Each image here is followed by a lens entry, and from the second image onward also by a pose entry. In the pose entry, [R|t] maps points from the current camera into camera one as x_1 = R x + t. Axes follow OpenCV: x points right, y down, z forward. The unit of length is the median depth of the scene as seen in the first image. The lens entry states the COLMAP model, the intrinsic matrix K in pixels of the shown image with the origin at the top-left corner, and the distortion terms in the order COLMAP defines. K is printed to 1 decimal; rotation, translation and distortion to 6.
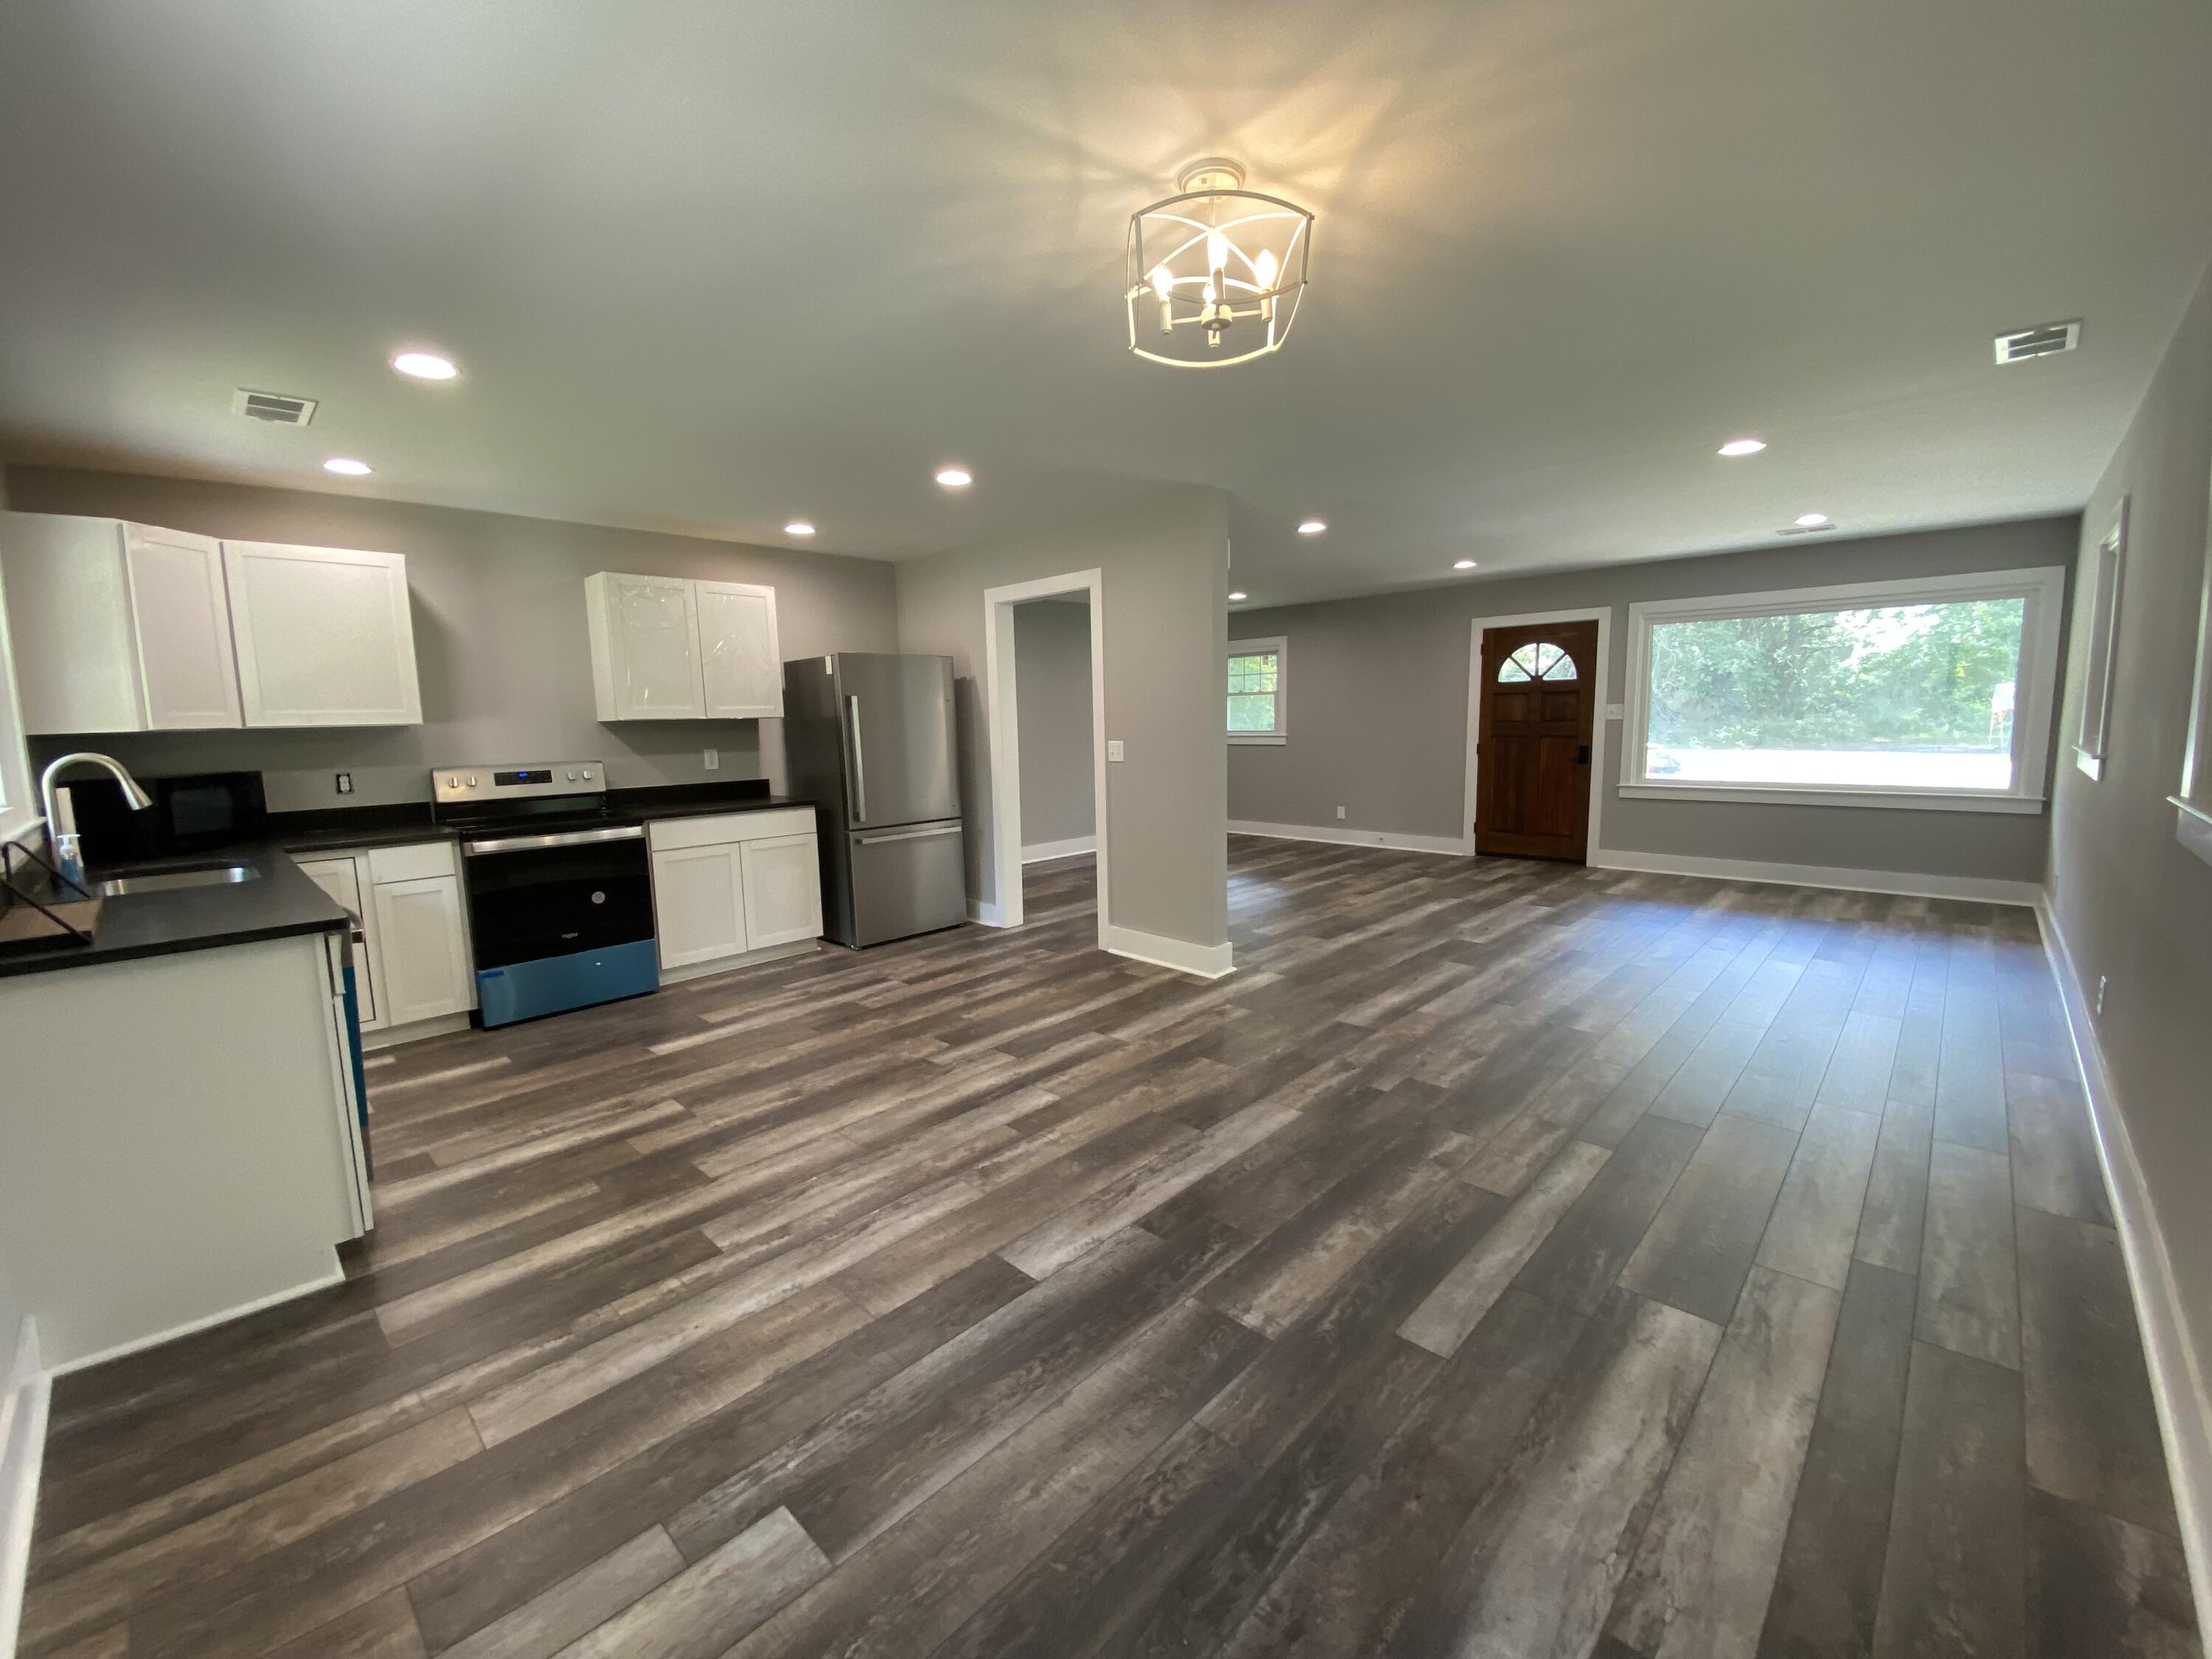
lens RADIAL K [[896.0, 0, 1104.9], [0, 896.0, 819.4], [0, 0, 1]] dist [0.037722, -0.030255]
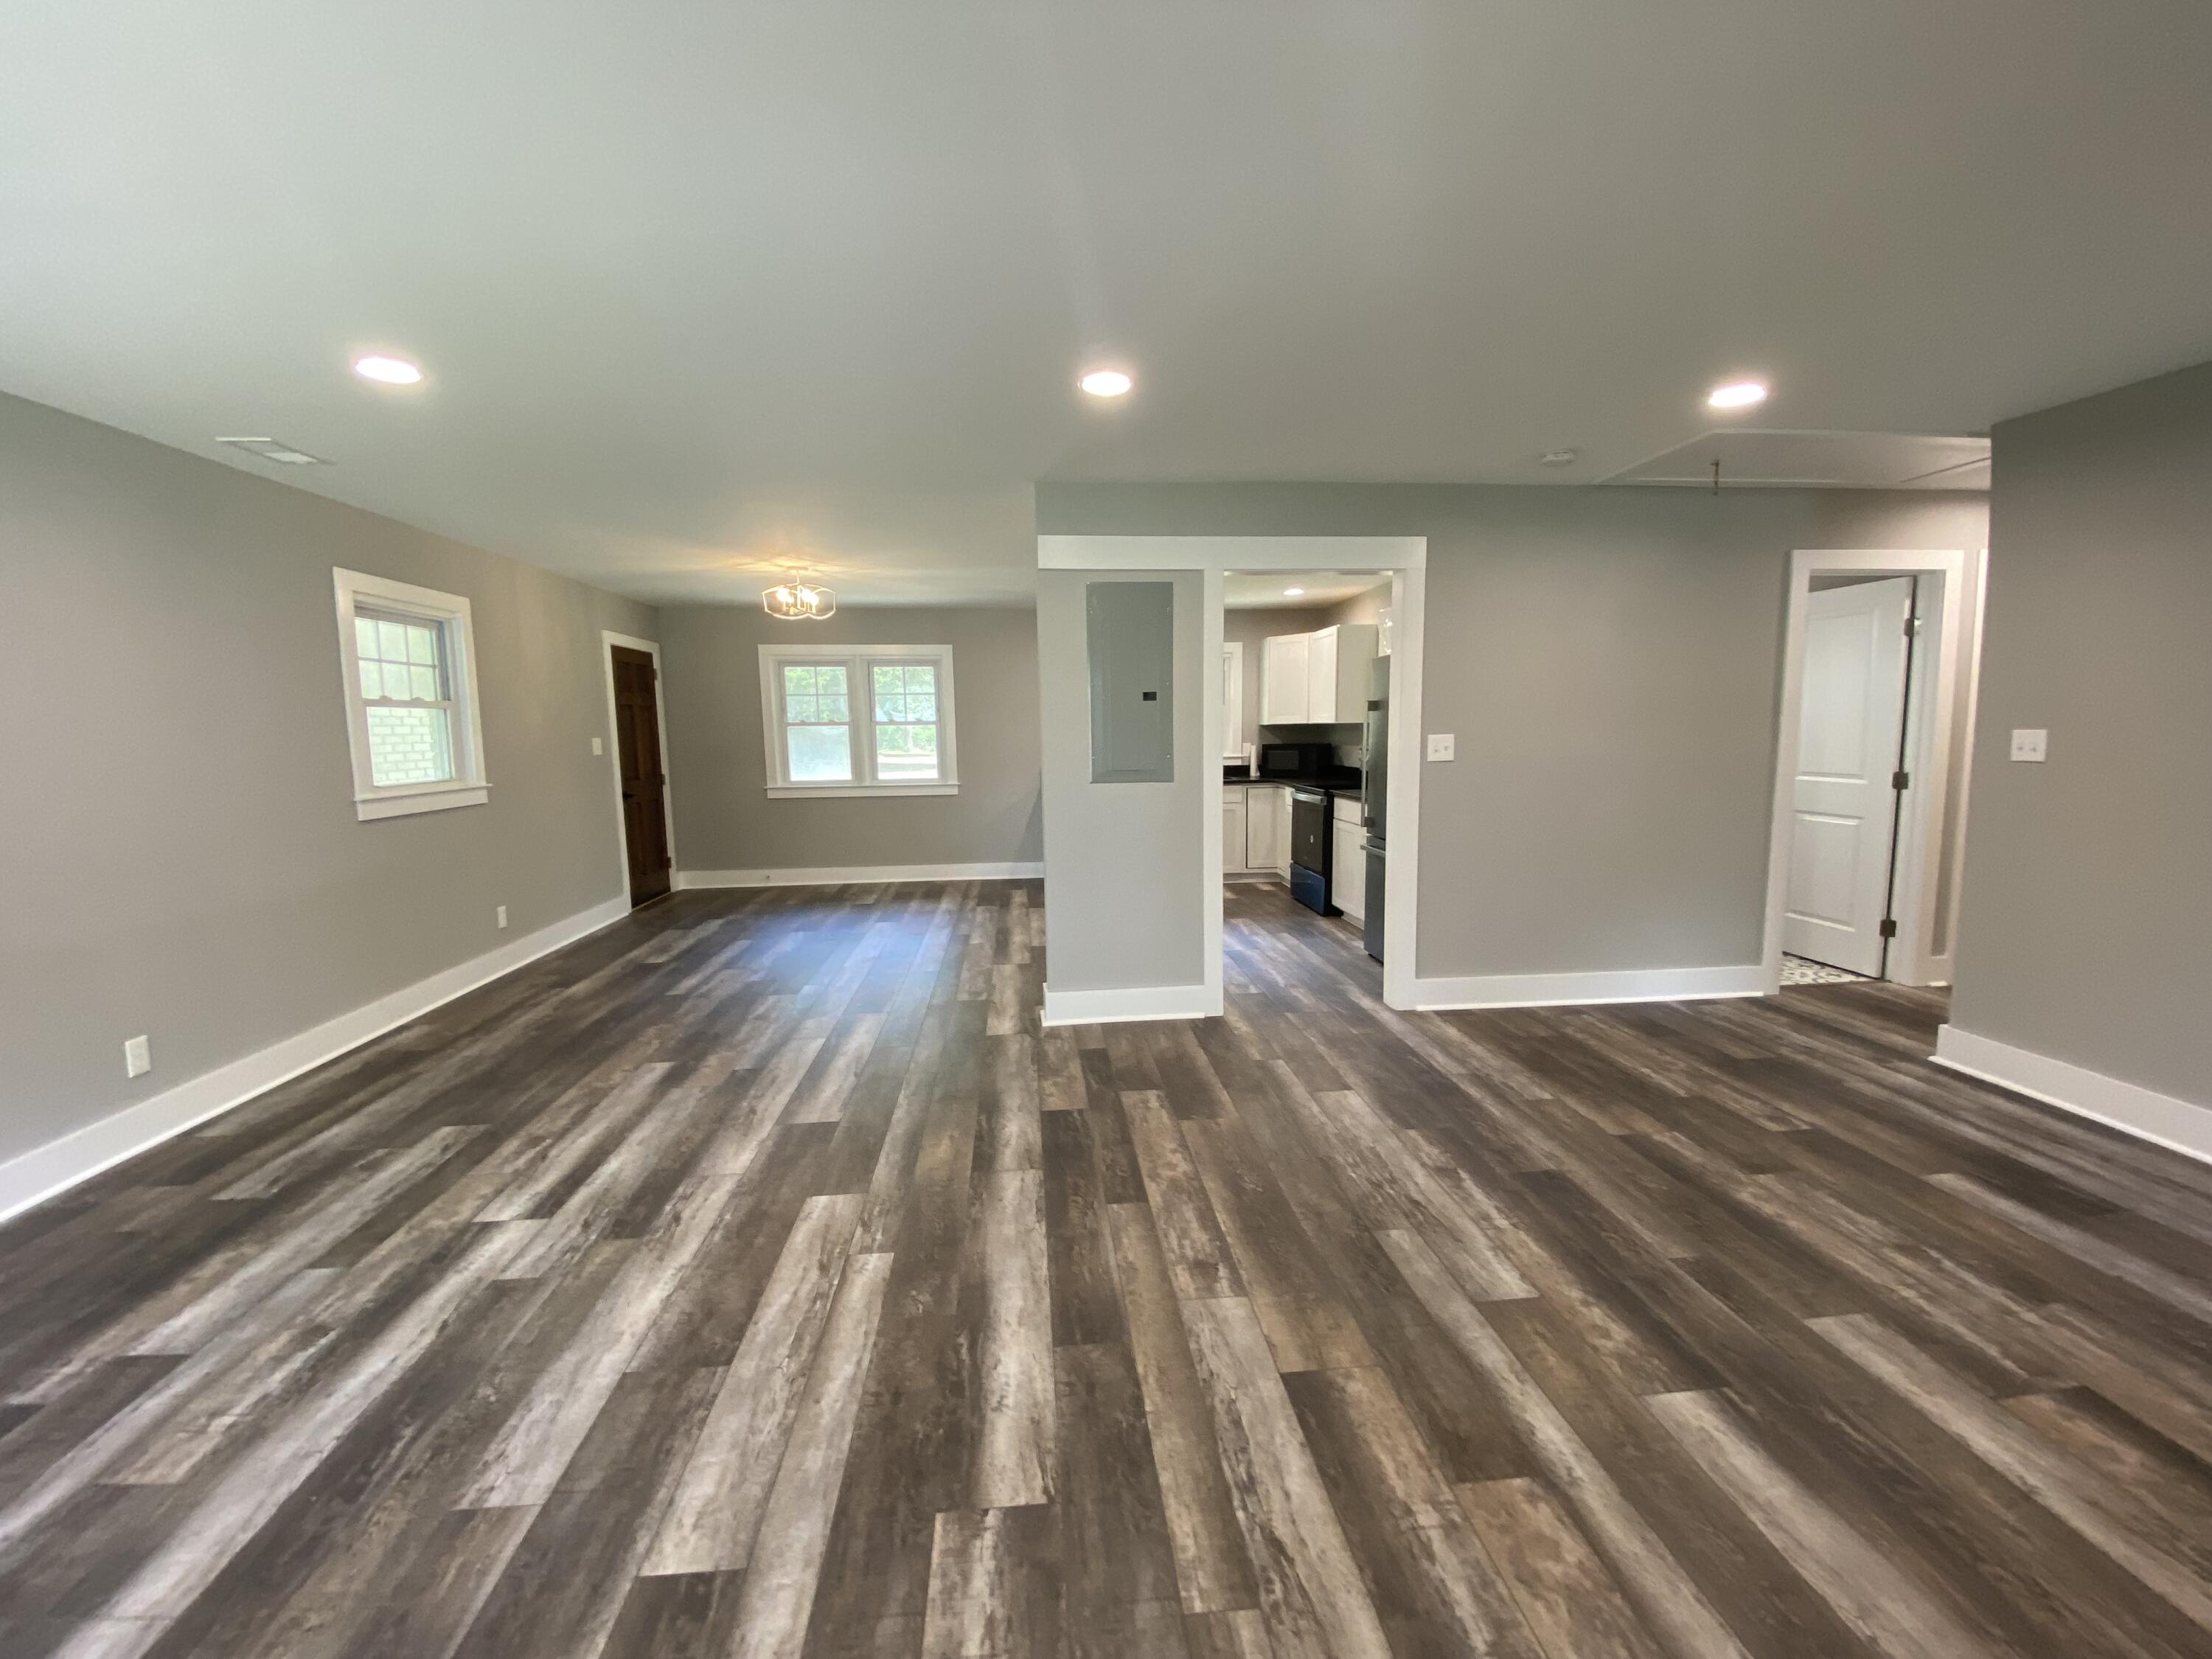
lens RADIAL K [[887.5, 0, 1106.0], [0, 887.5, 829.5], [0, 0, 1]] dist [0.031408, -0.029455]
pose [[-0.658513, 0.114010, -0.743883, 0.861096], [-0.059901, 0.977382, 0.202823, -0.233608], [0.750182, 0.178121, -0.636789, 1.848371]]
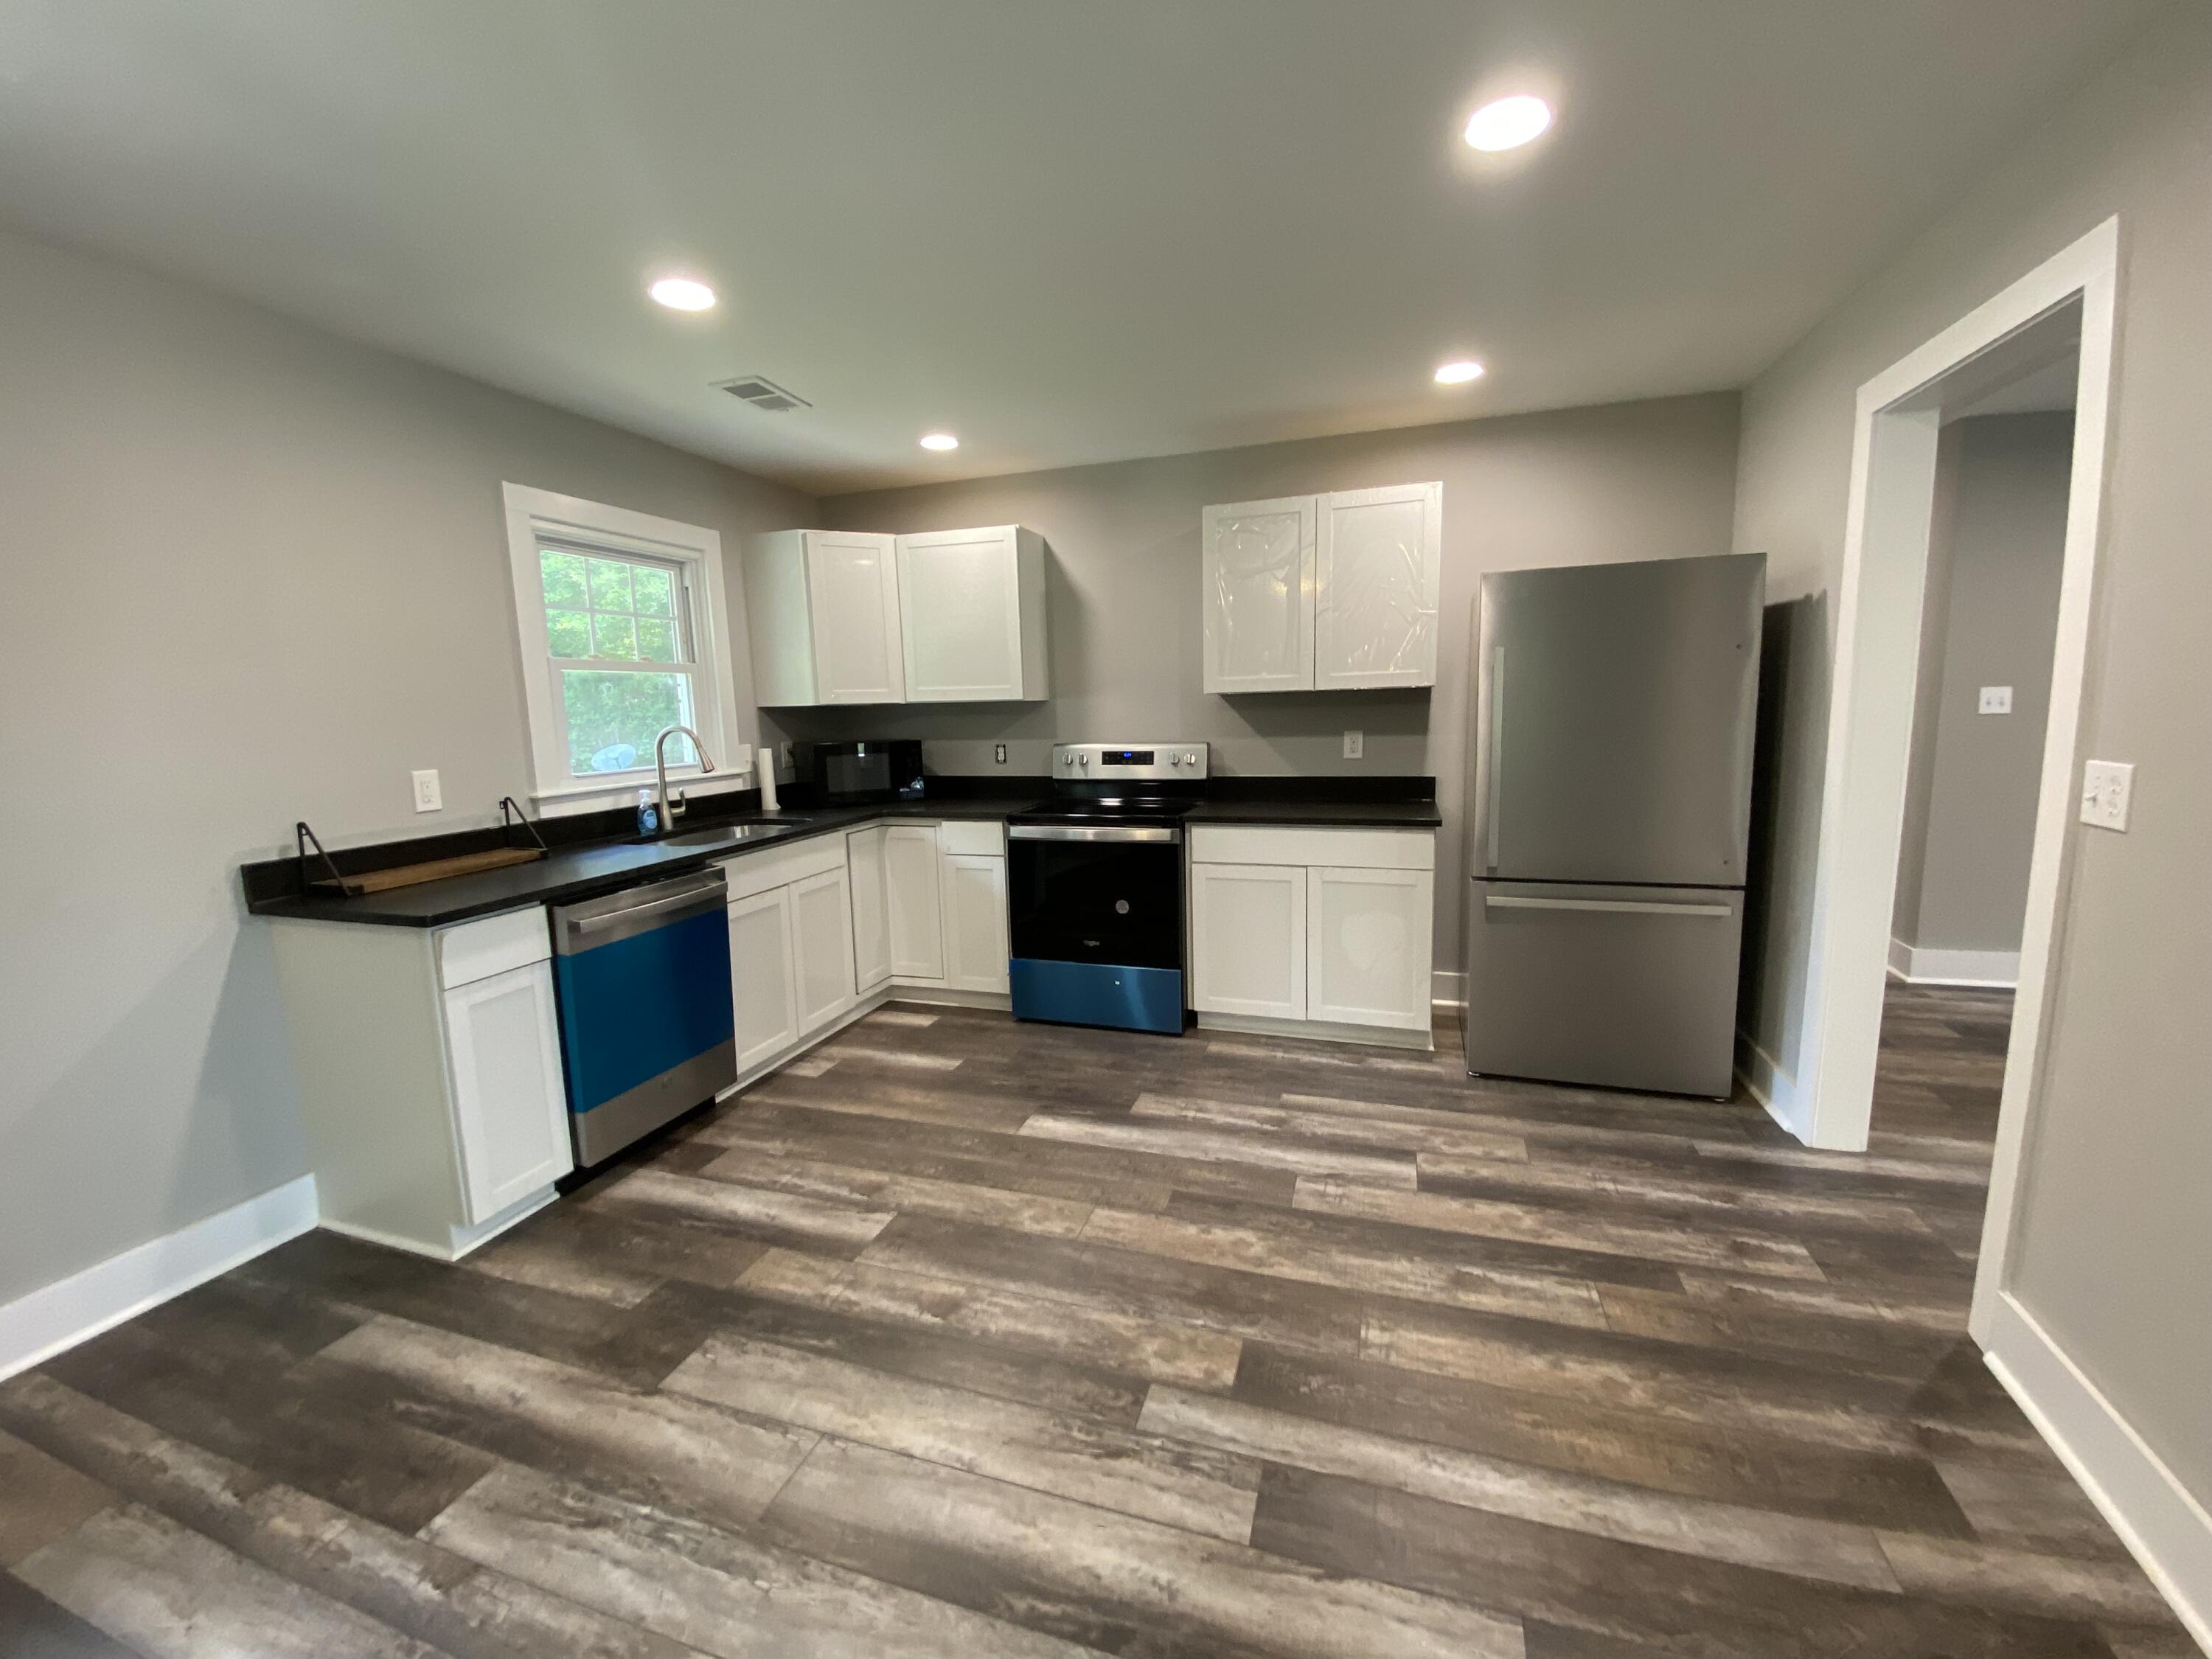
lens RADIAL K [[896.0, 0, 1104.9], [0, 896.0, 819.4], [0, 0, 1]] dist [0.037722, -0.030255]
pose [[0.430297, 0.131211, -0.893101, 0.179404], [-0.087545, 0.990781, 0.103382, -0.086413], [0.898432, 0.033702, 0.437817, 0.675168]]
